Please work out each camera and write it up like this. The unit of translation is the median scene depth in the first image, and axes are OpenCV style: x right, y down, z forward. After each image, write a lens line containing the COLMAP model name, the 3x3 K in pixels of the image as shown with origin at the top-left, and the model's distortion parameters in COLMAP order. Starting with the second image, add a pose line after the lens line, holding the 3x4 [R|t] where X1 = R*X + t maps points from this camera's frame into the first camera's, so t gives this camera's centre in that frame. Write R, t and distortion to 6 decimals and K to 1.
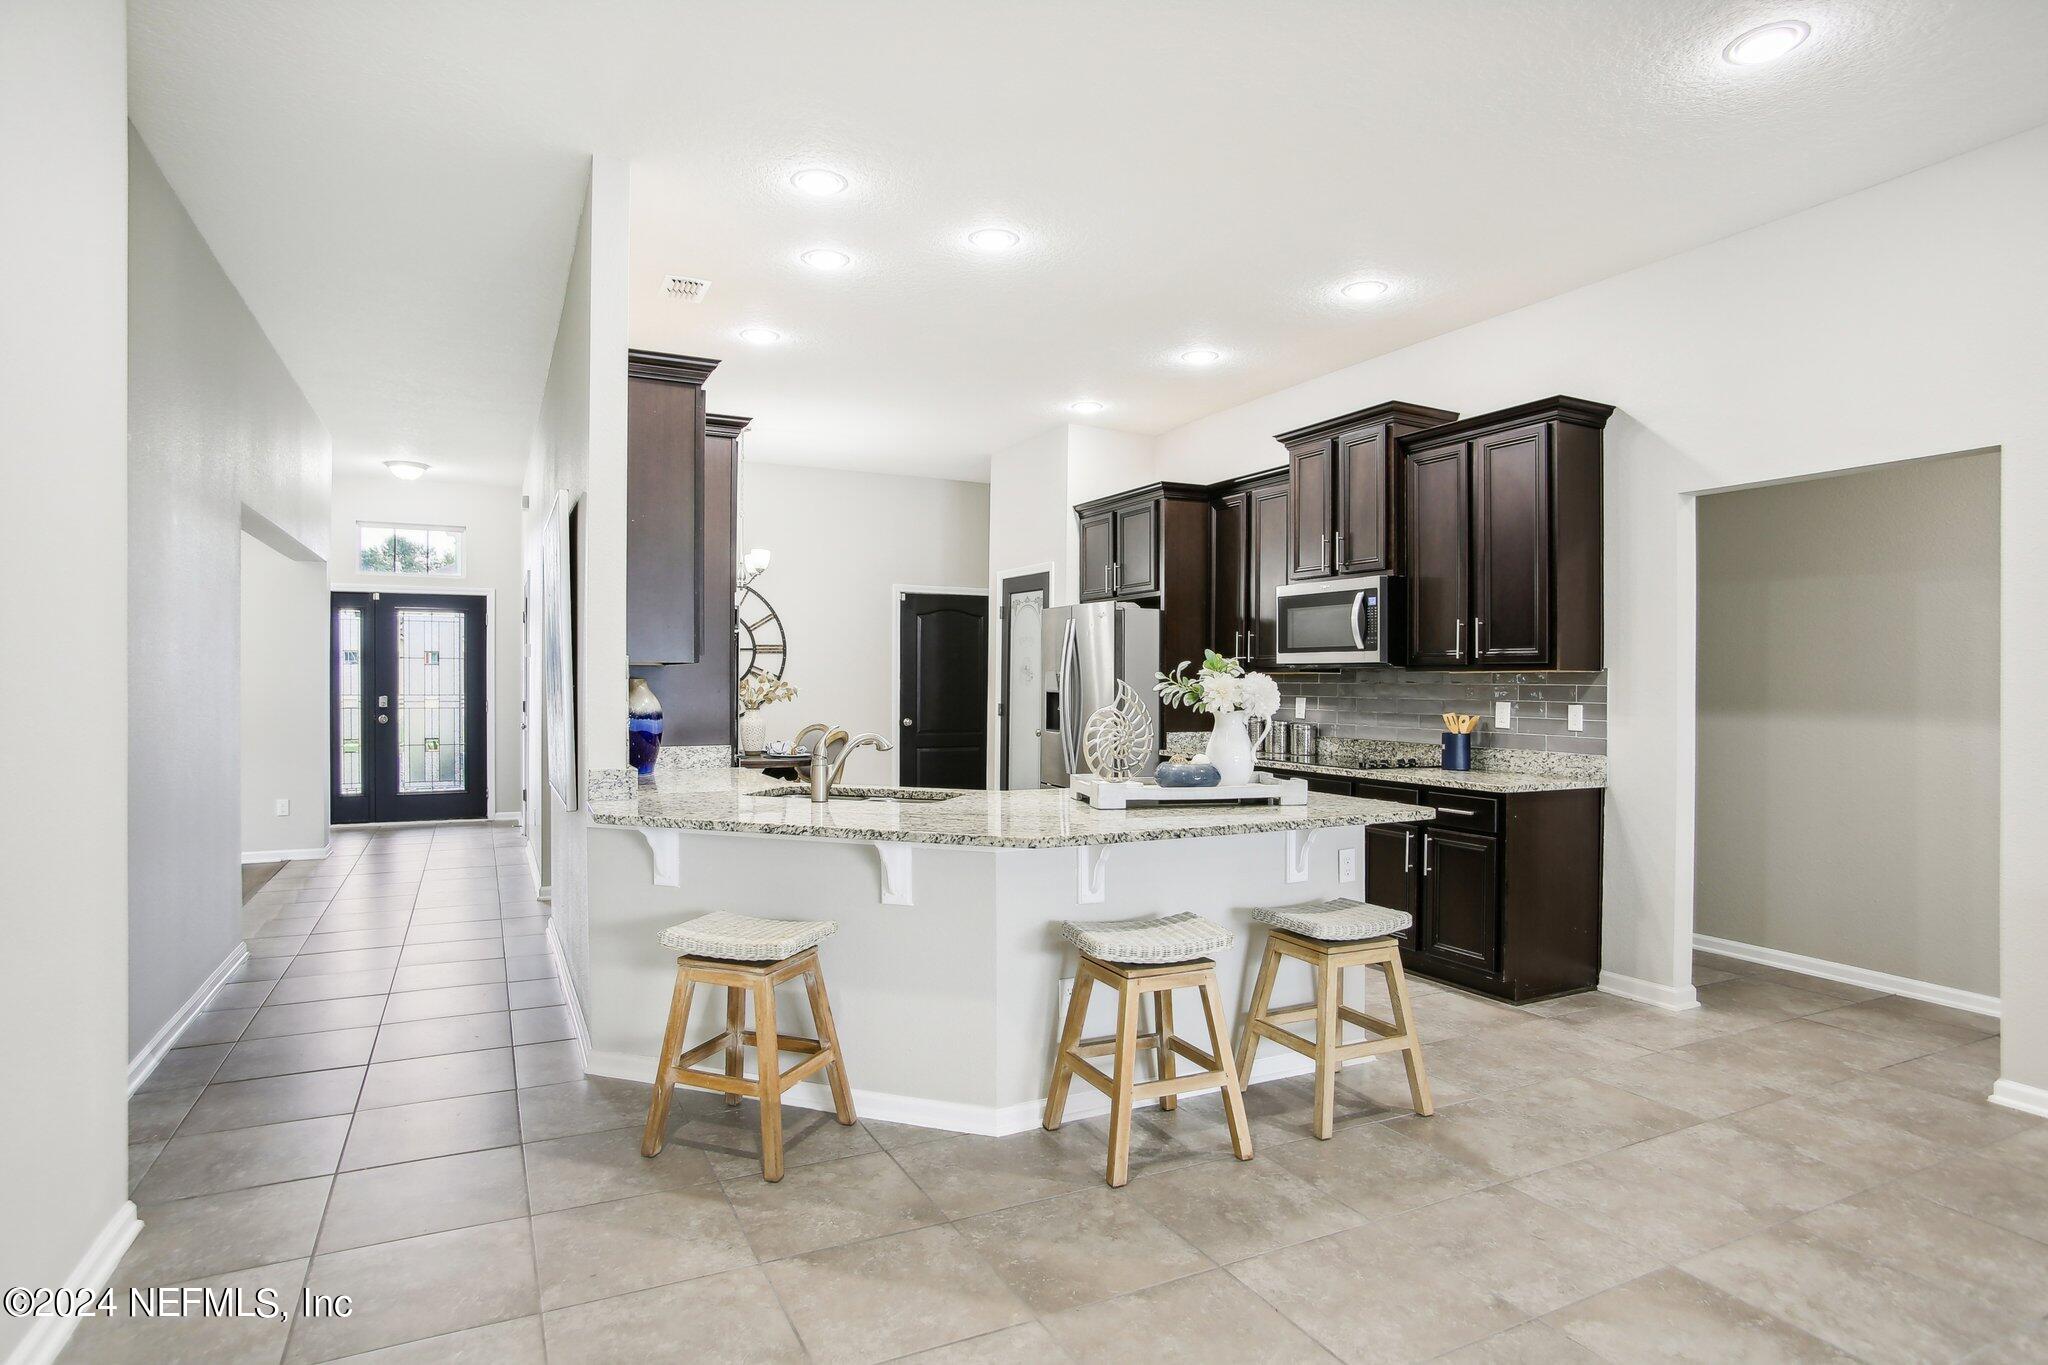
lens RADIAL K [[1093.5, 0, 1009.4], [0, 1093.5, 682.4], [0, 0, 1]] dist [-0.073775, 0.052404]
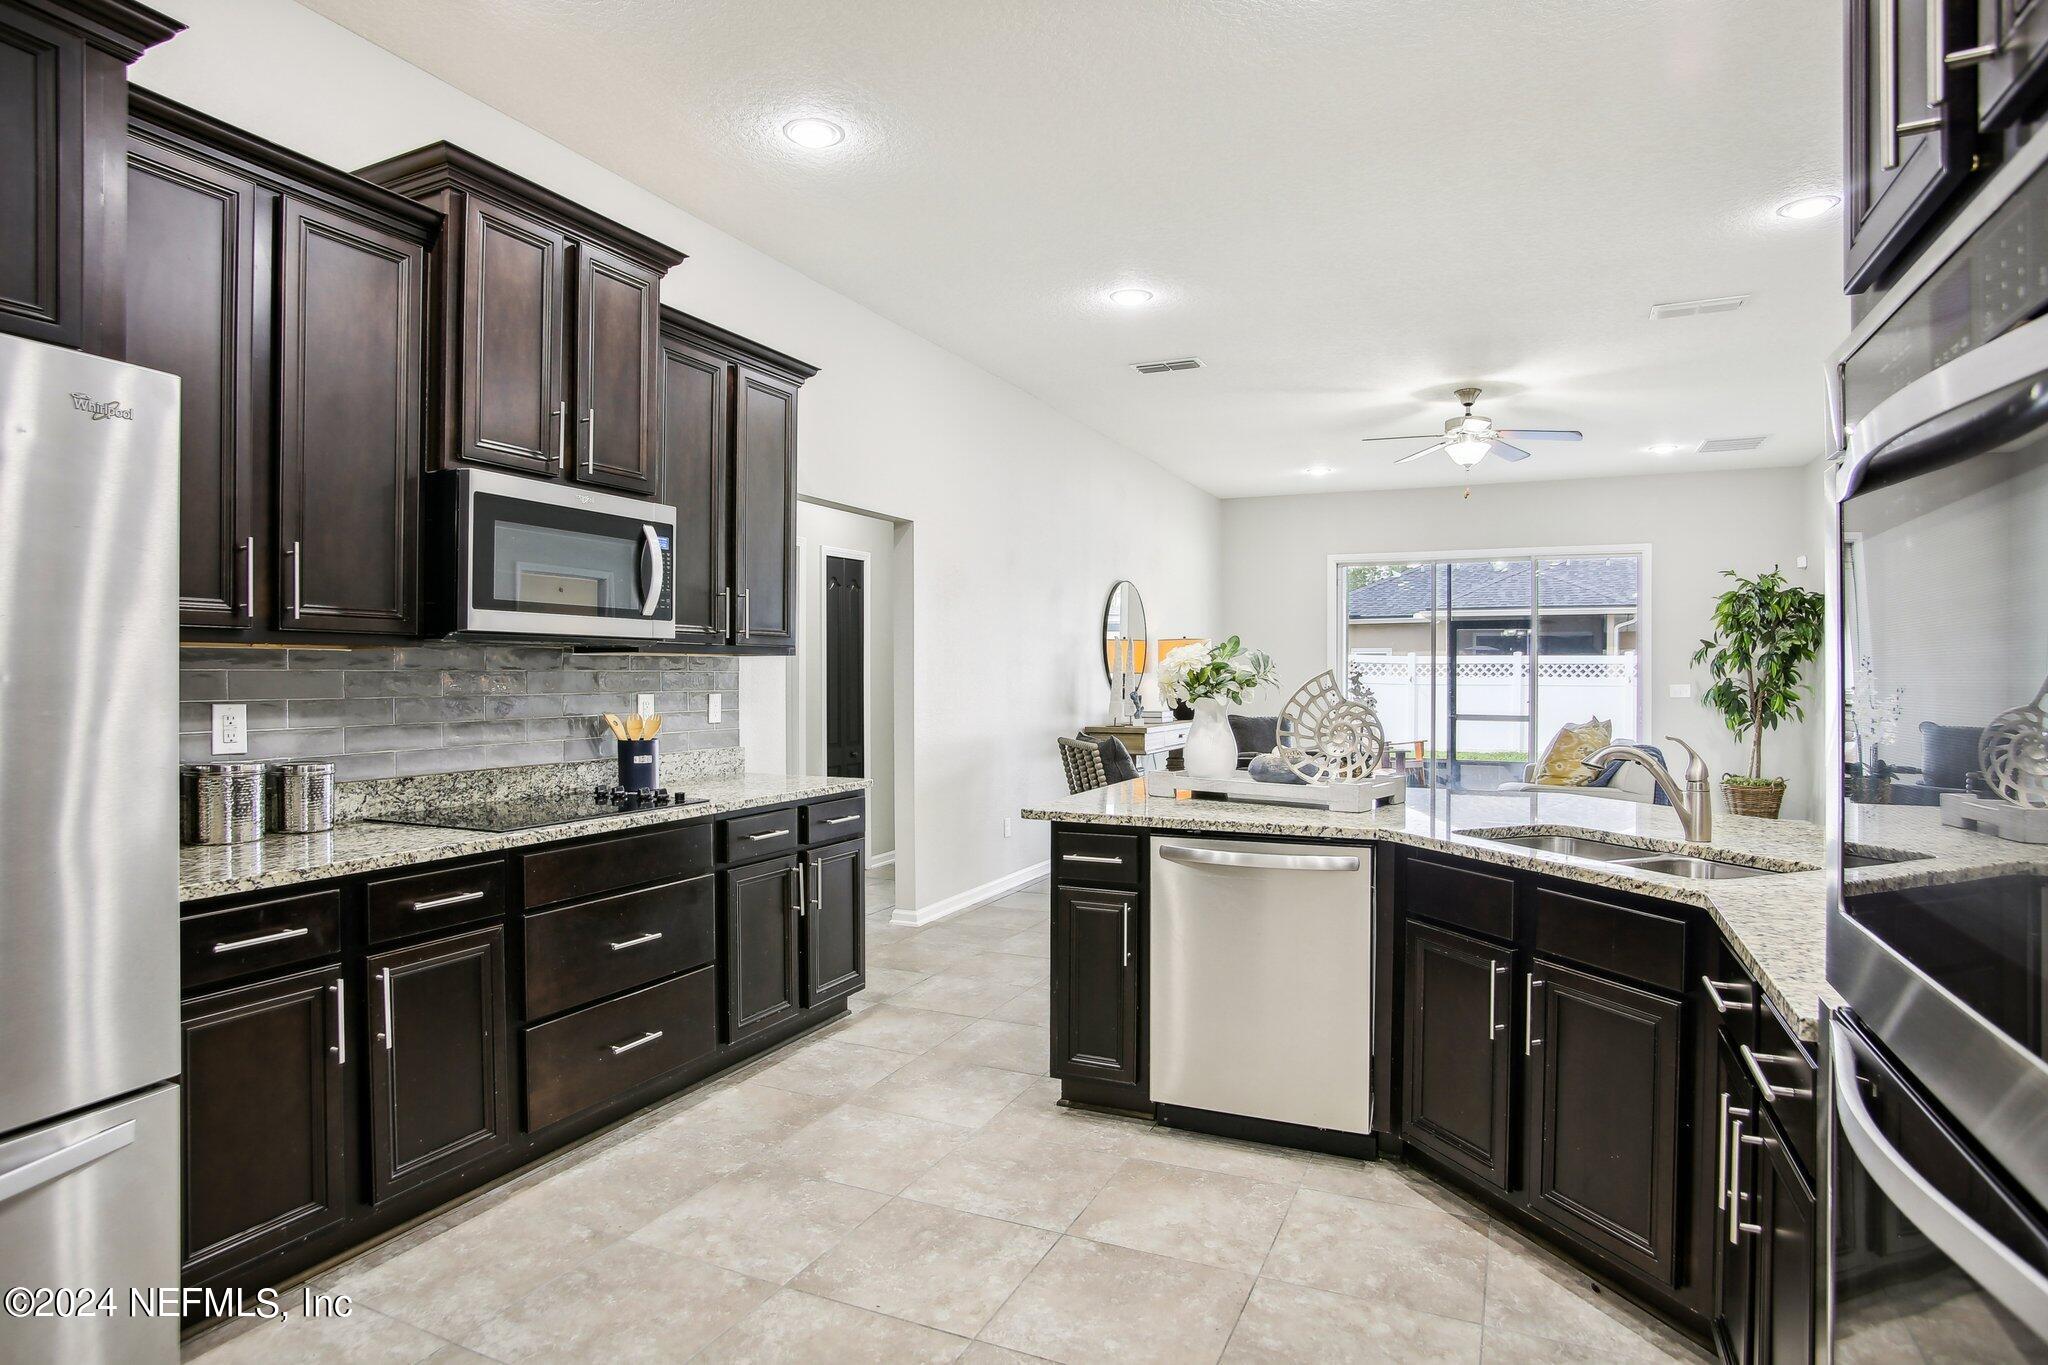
lens RADIAL K [[1104.2, 0, 1041.5], [0, 1104.2, 679.4], [0, 0, 1]] dist [-0.065387, 0.028865]
pose [[-0.631716, -0.009944, 0.775136, -0.288675], [-0.001875, 0.999934, 0.011301, -0.001213], [-0.775198, 0.005686, -0.631693, 1.137478]]
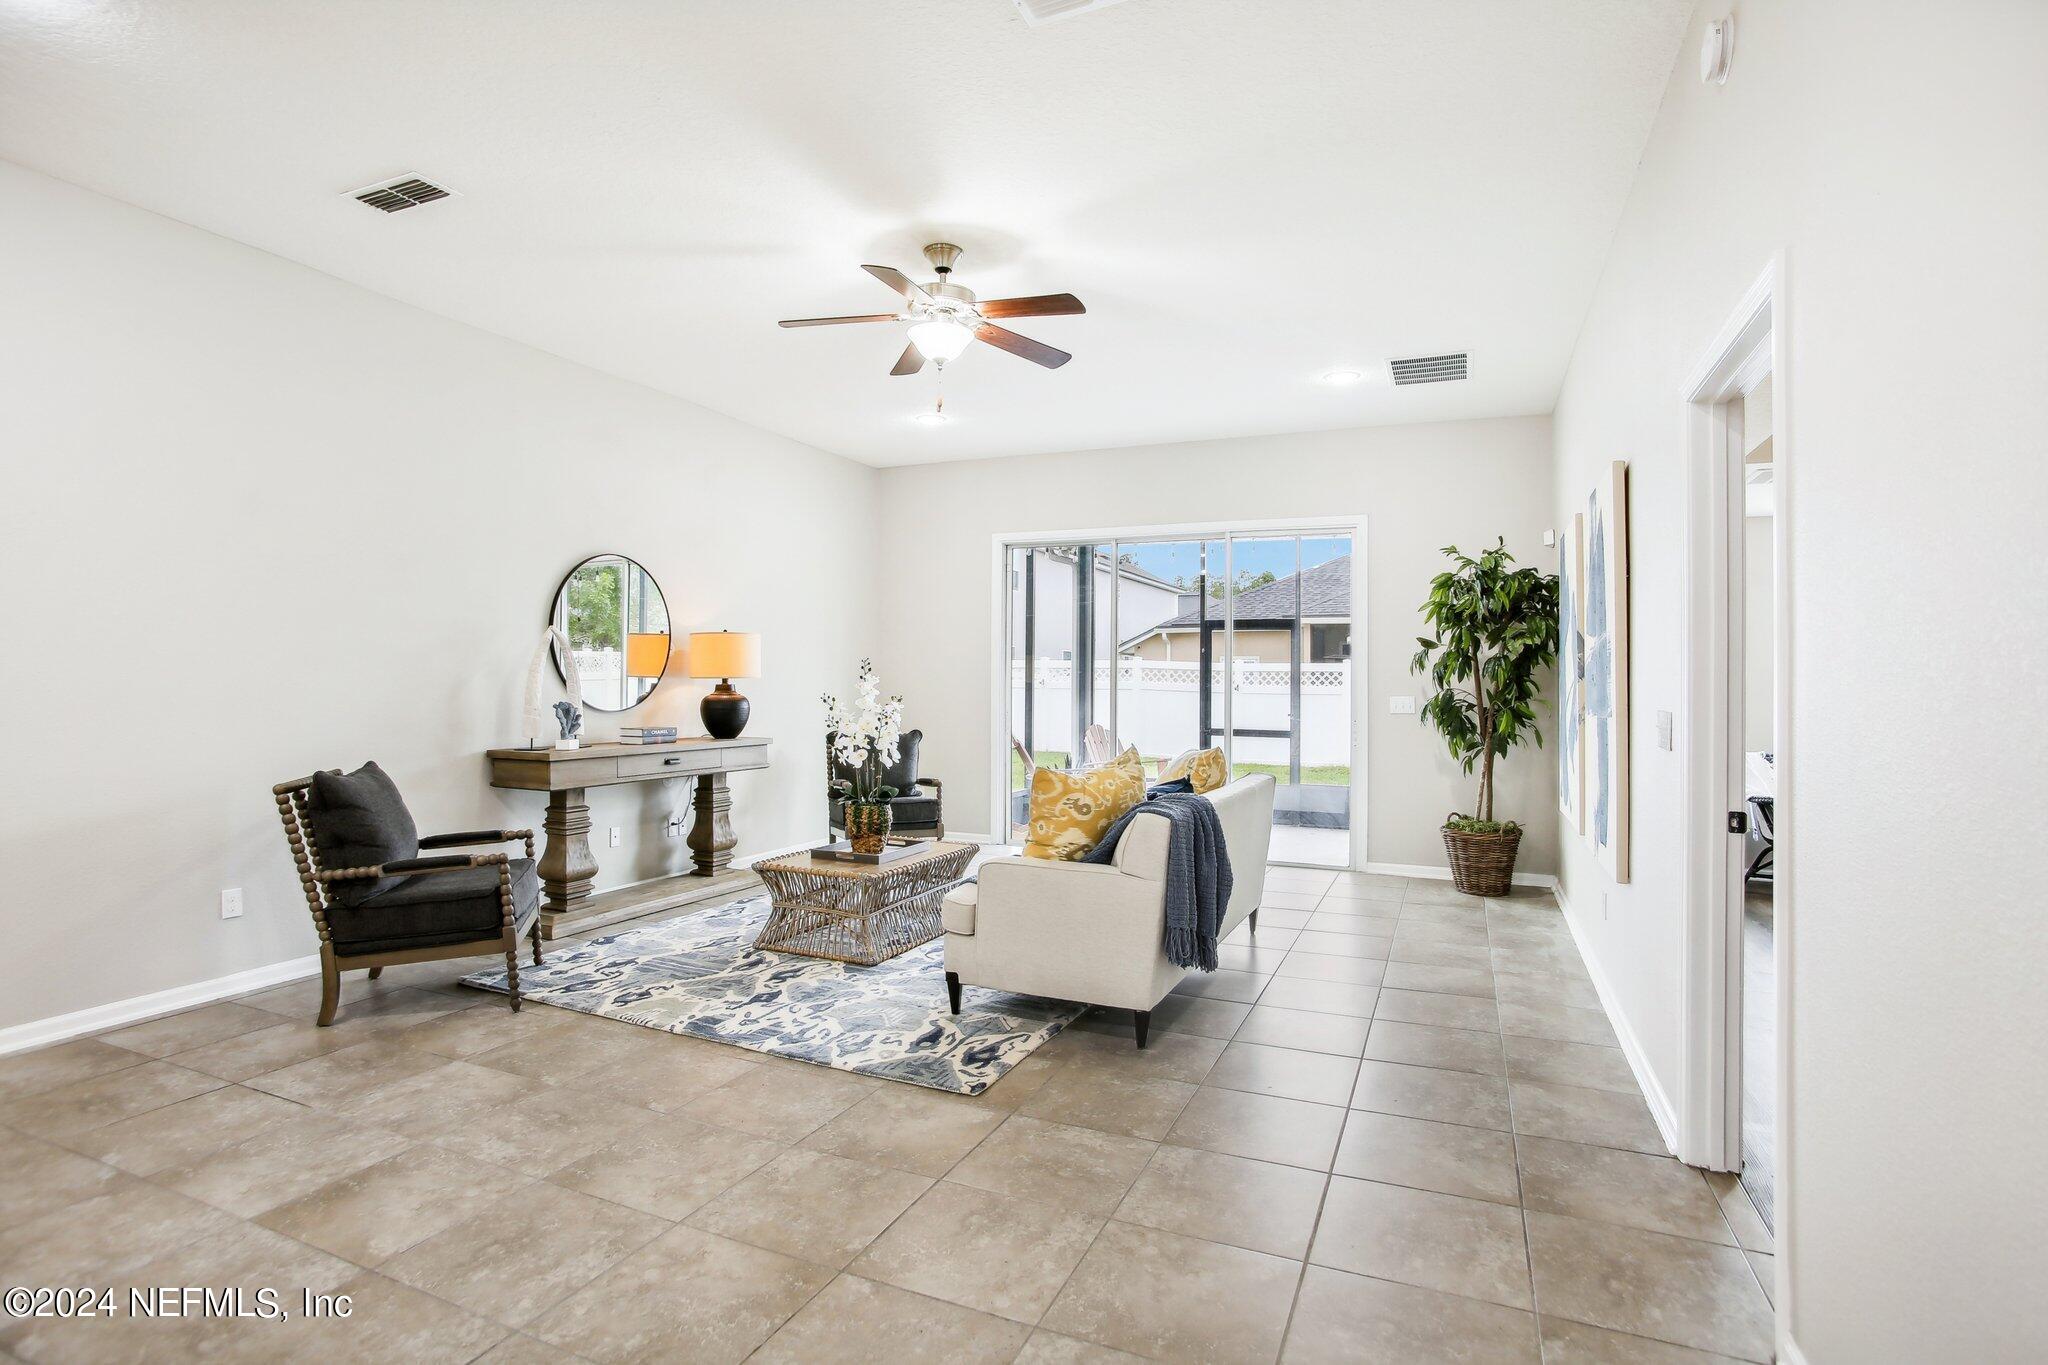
lens RADIAL K [[1030.2, 0, 1023.5], [0, 1030.2, 672.9], [0, 0, 1]] dist [-0.077237, 0.032607]
pose [[-0.642255, -0.004776, 0.766476, -0.259569], [-0.009433, 0.999954, -0.001674, 0.001729], [-0.766433, -0.008306, -0.642271, 0.444733]]
